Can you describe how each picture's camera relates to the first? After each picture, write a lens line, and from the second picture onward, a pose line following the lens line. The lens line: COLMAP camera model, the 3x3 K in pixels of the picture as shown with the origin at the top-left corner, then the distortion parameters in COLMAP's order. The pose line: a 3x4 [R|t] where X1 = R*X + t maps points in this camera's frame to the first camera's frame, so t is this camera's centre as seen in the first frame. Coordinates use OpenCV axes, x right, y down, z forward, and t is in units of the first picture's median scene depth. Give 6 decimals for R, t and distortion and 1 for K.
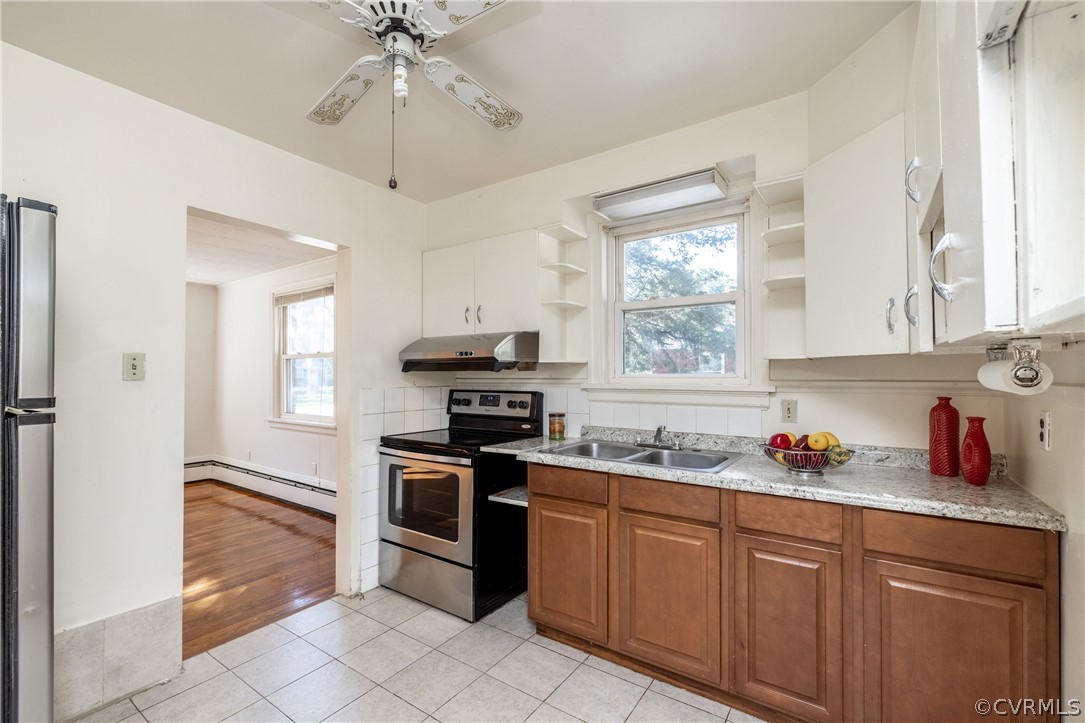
lens RADIAL K [[455.3, 0, 537.3], [0, 455.3, 367.4], [0, 0, 1]] dist [-0.004138, 0.000706]
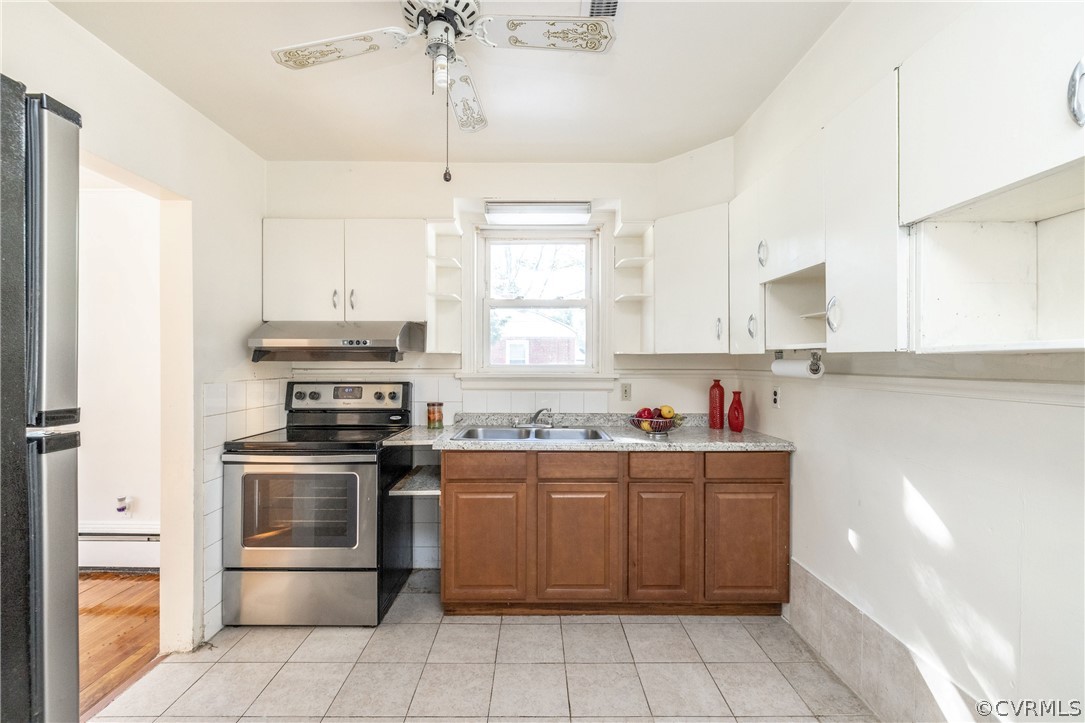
lens RADIAL K [[455.3, 0, 530.3], [0, 455.3, 358.8], [0, 0, 1]] dist [-0.004138, 0.000706]
pose [[0.823145, 0.006624, 0.567792, -0.485559], [-0.012338, 0.999905, 0.006222, -0.009131], [-0.567697, -0.012127, 0.823149, 0.047946]]
